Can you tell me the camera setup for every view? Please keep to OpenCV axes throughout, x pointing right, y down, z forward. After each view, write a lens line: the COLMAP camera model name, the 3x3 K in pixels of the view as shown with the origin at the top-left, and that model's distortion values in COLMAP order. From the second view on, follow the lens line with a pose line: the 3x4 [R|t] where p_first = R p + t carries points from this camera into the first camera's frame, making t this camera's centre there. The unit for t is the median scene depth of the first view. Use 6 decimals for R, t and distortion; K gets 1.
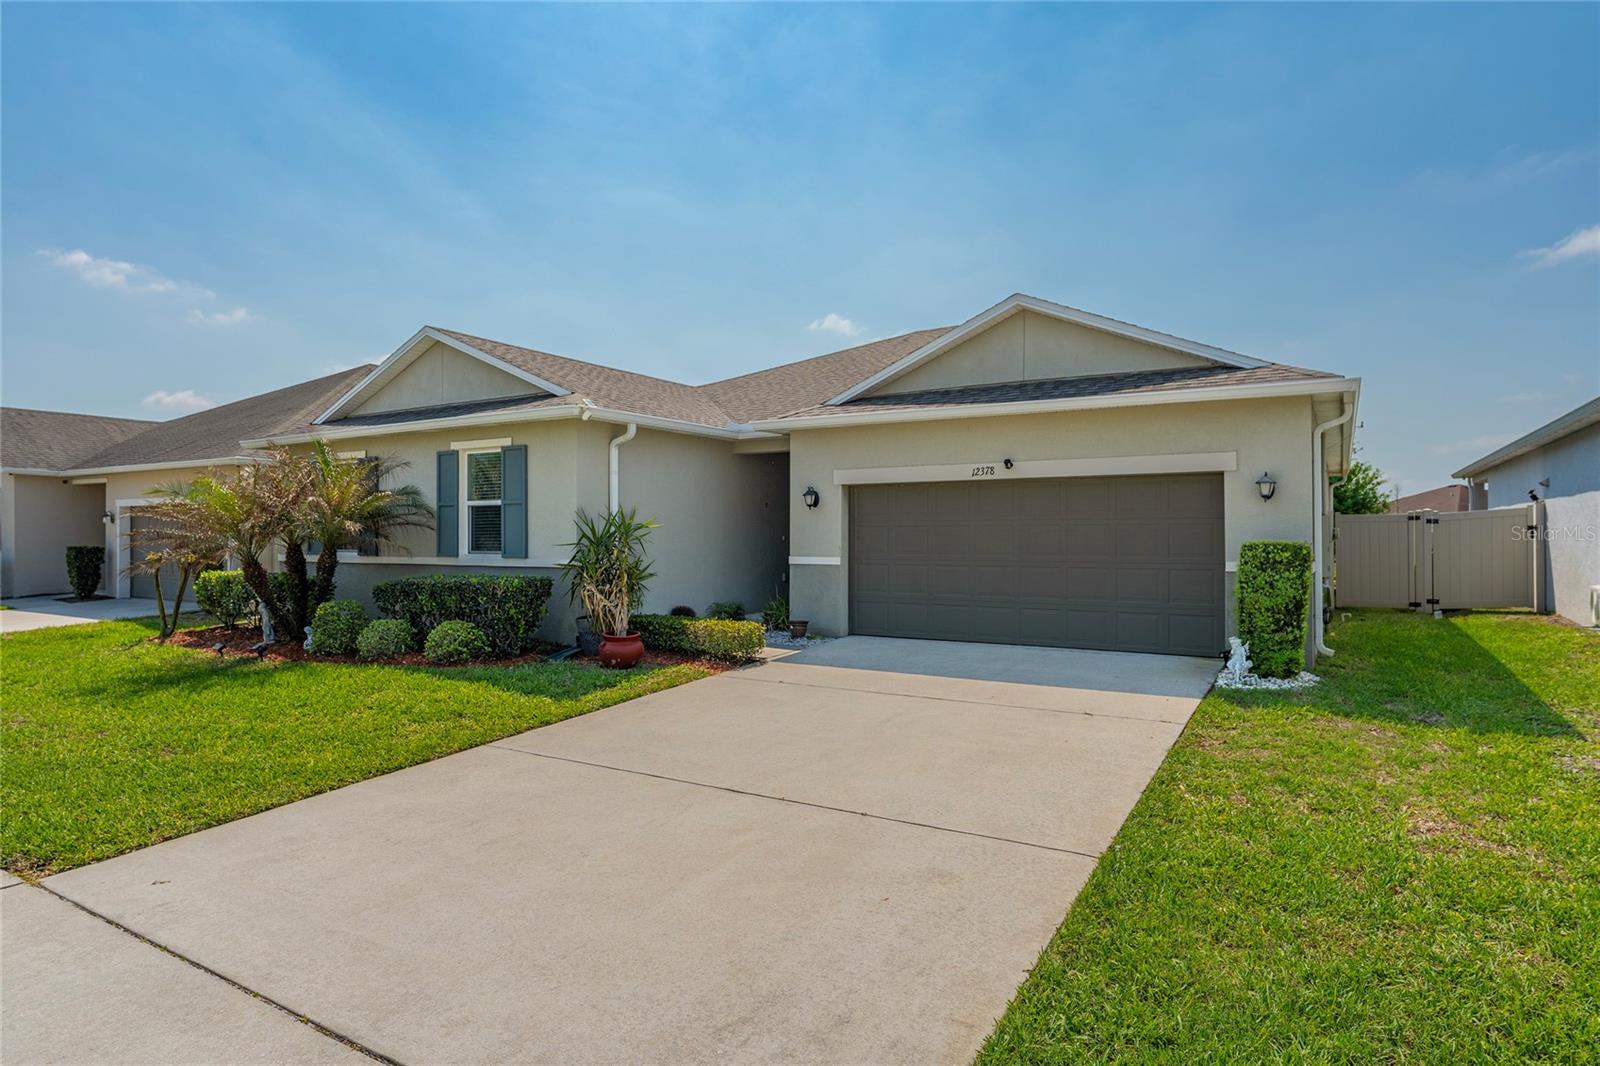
lens RADIAL K [[875.1, 0, 802.2], [0, 875.1, 530.4], [0, 0, 1]] dist [-0.005624, -0.001181]
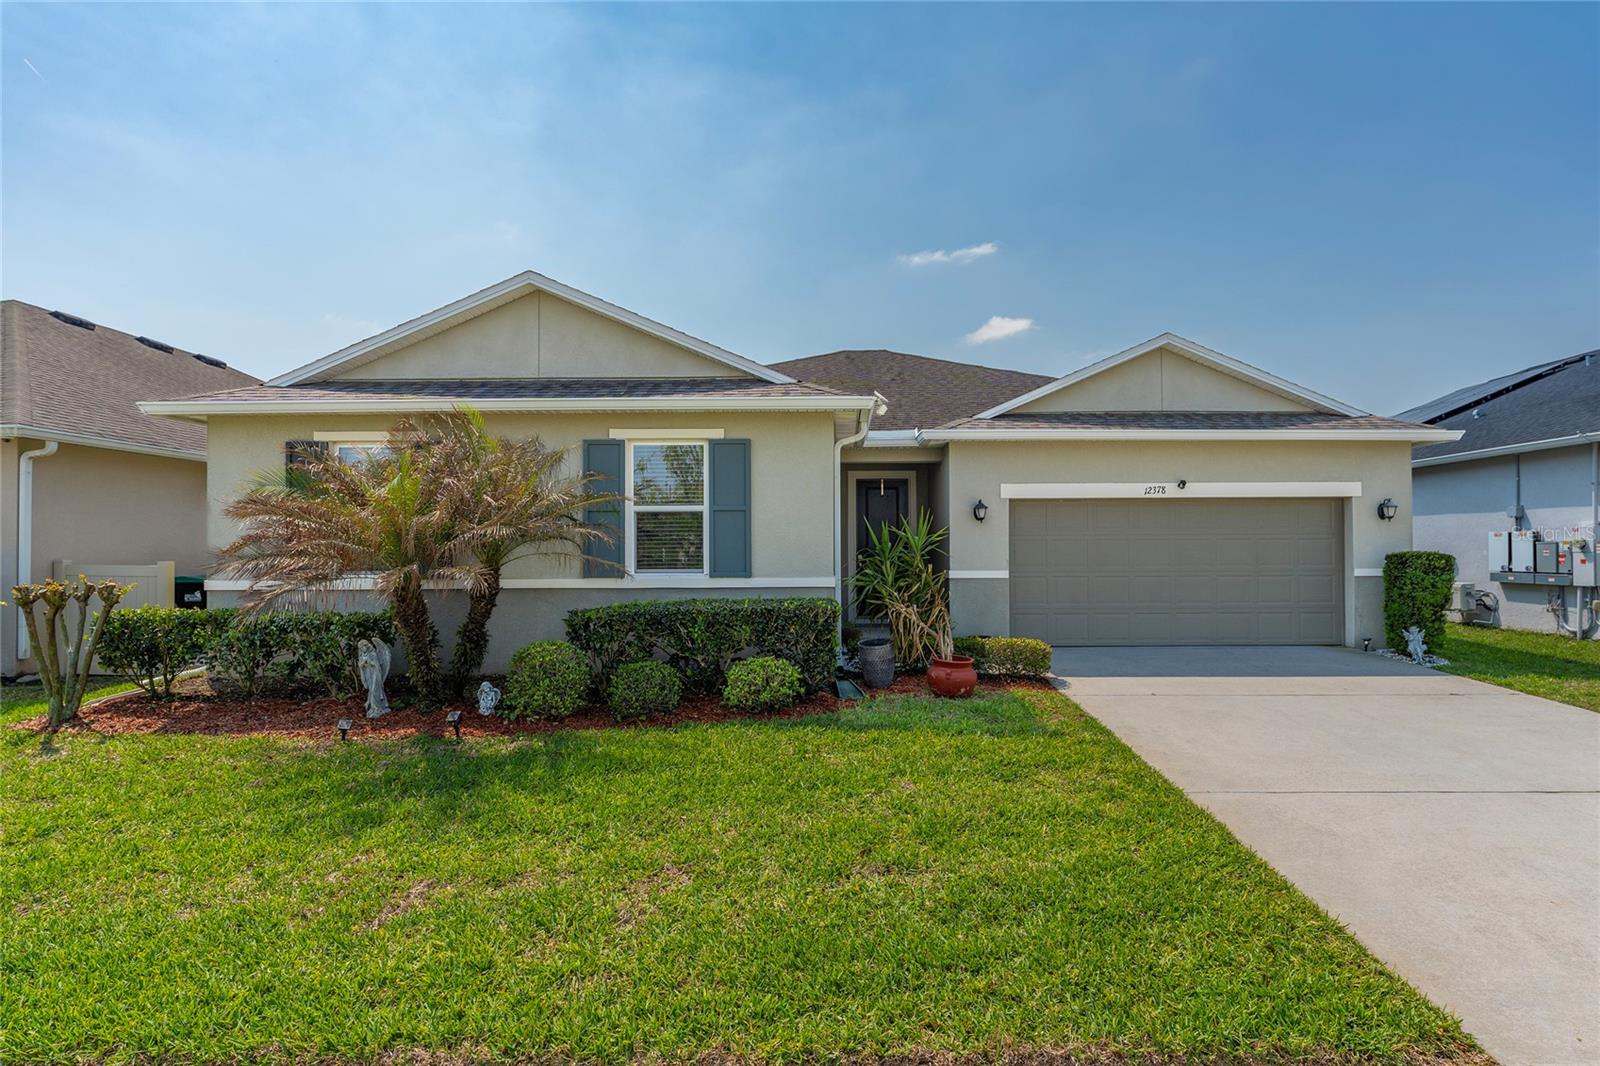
lens RADIAL K [[842.6, 0, 800.5], [0, 842.6, 539.7], [0, 0, 1]] dist [0.004822, 0.000319]
pose [[0.860759, 0.004029, 0.508997, -0.674146], [-0.000268, 0.999972, -0.007461, 0.002720], [-0.509013, 0.006286, 0.860736, 0.290979]]
